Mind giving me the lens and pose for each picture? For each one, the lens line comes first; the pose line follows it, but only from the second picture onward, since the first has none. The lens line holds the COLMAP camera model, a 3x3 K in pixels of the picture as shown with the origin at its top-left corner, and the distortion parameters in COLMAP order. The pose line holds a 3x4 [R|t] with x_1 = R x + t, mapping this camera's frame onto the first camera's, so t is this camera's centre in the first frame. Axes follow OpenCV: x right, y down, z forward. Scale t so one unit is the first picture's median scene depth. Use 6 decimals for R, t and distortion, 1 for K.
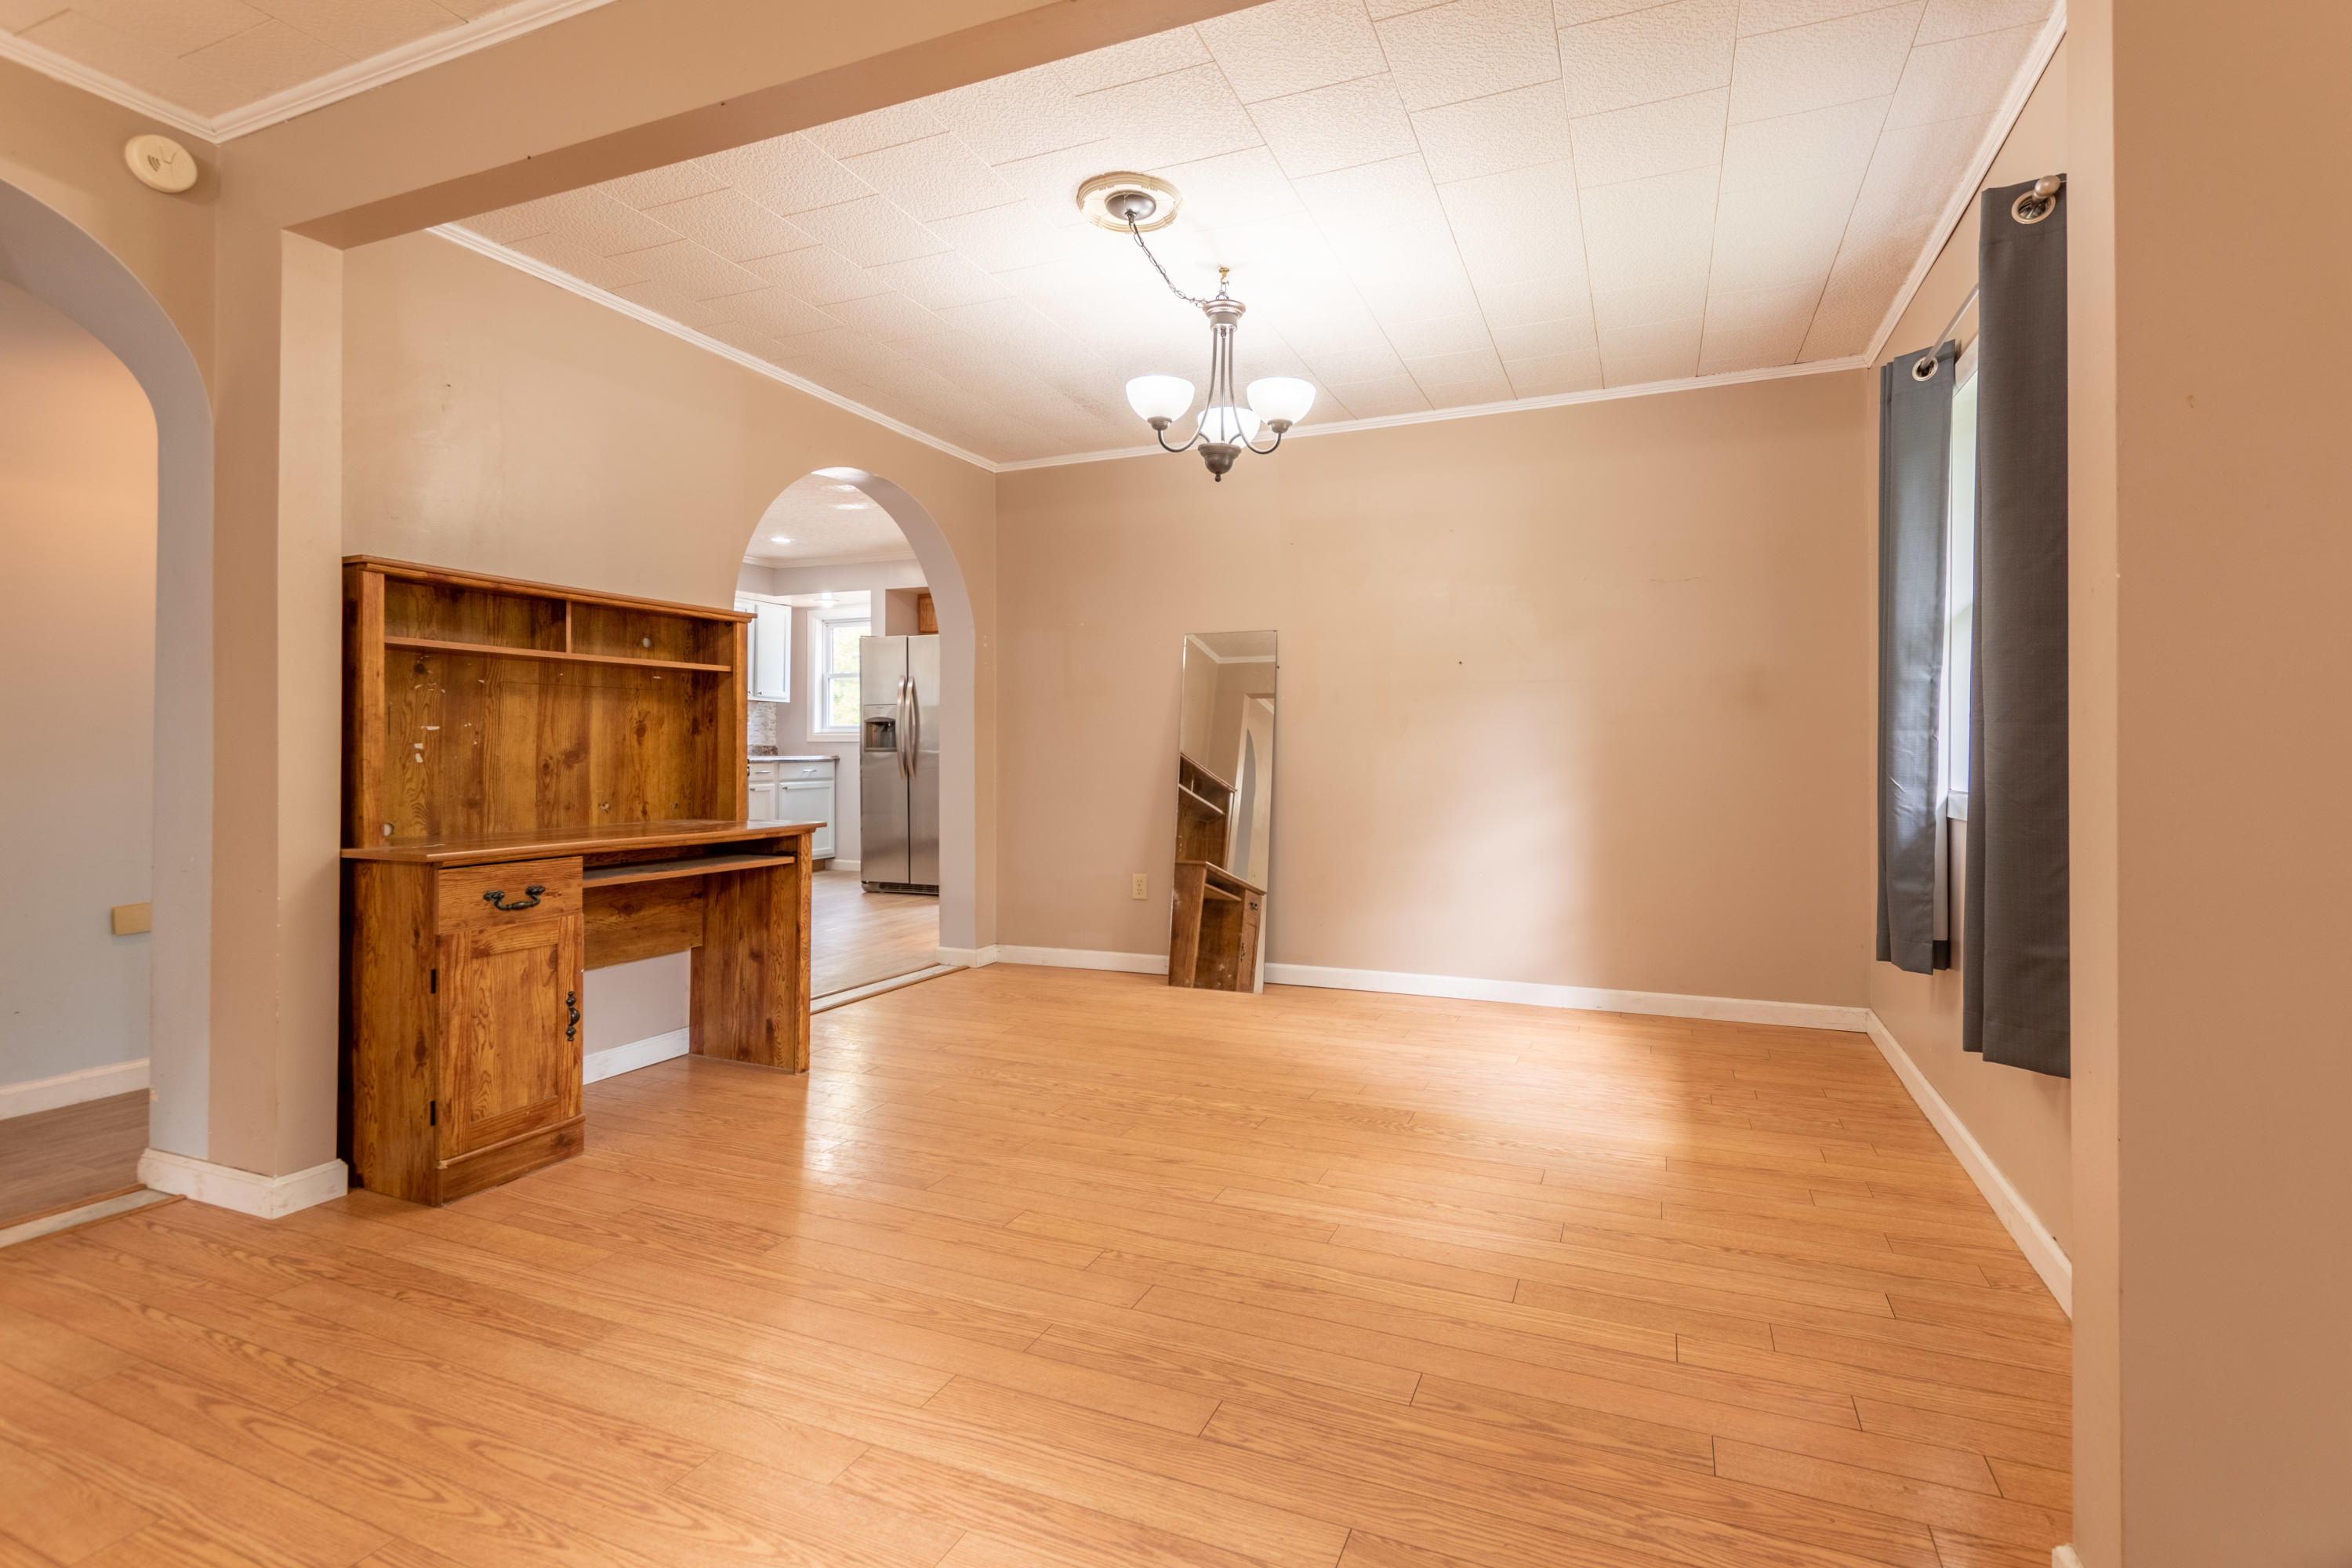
lens RADIAL K [[1078.1, 0, 1188.5], [0, 1078.1, 769.1], [0, 0, 1]] dist [0.000491, -0.000935]
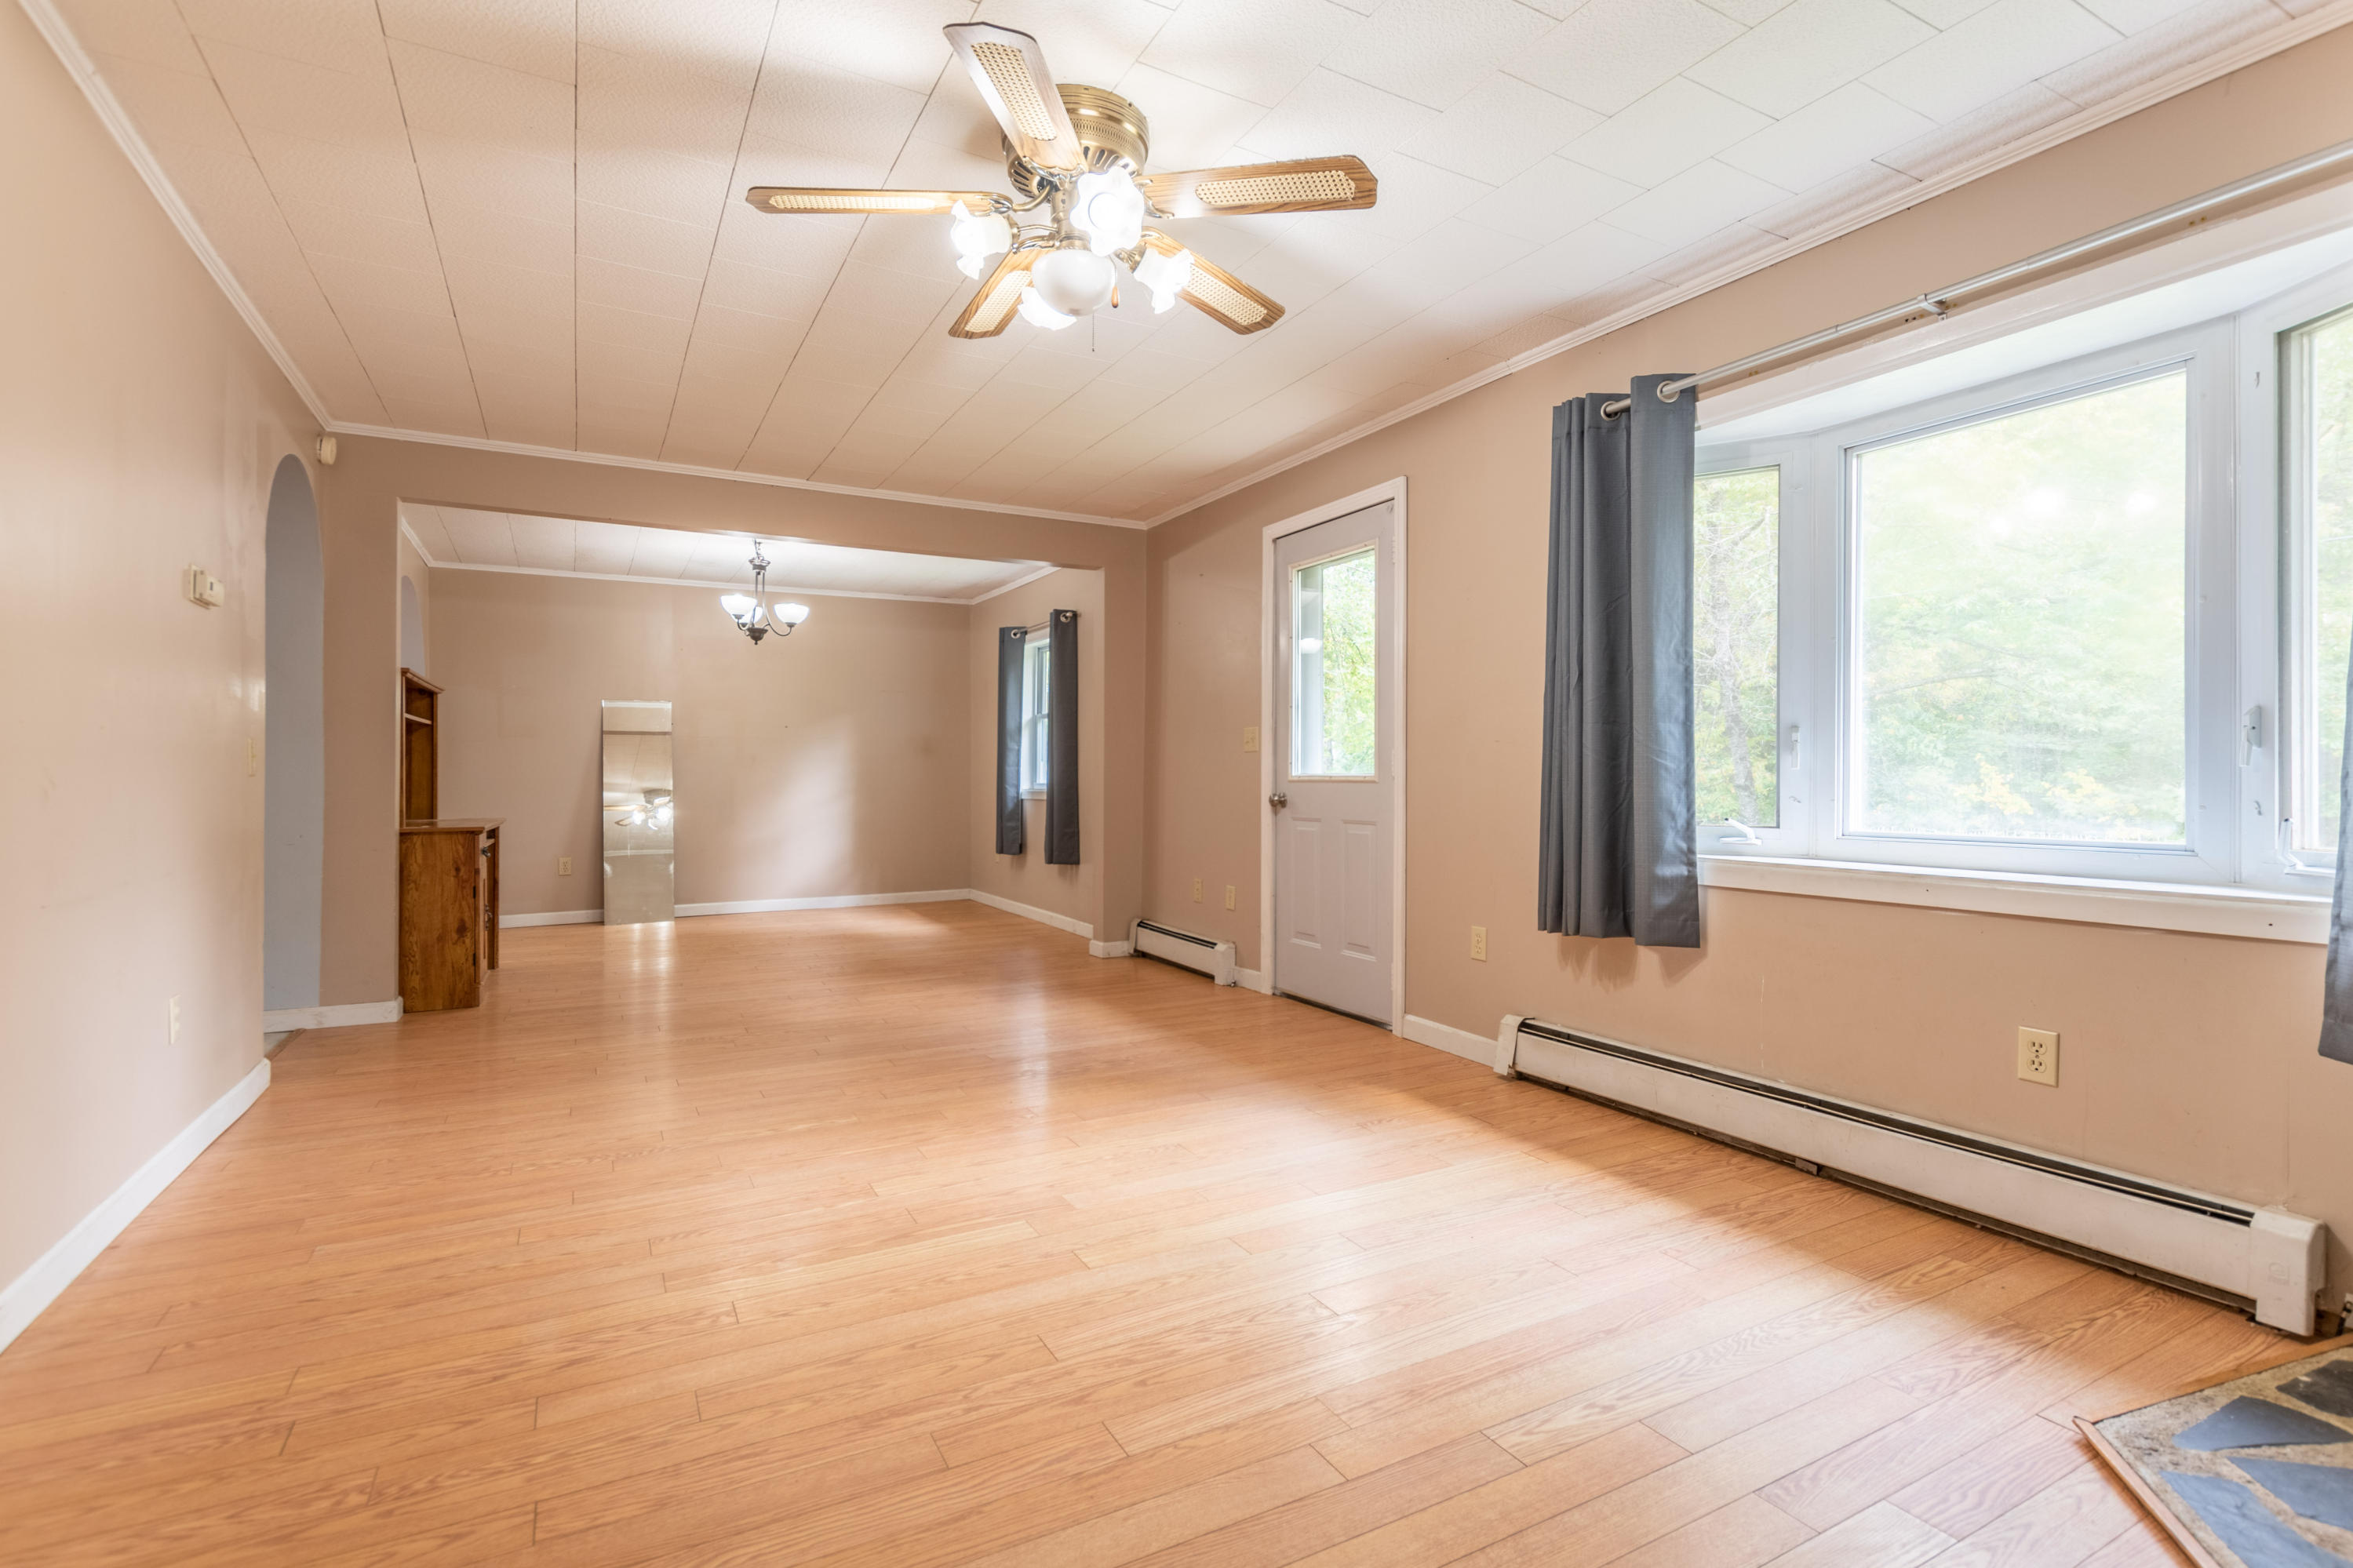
lens RADIAL K [[1078.5, 0, 1179.2], [0, 1078.5, 771.5], [0, 0, 1]] dist [0.000491, -0.000935]
pose [[0.627794, 0.000874, 0.778379, -1.381950], [0.019276, 0.999675, -0.016670, 0.034947], [-0.778141, 0.025469, 0.627573, -1.190500]]
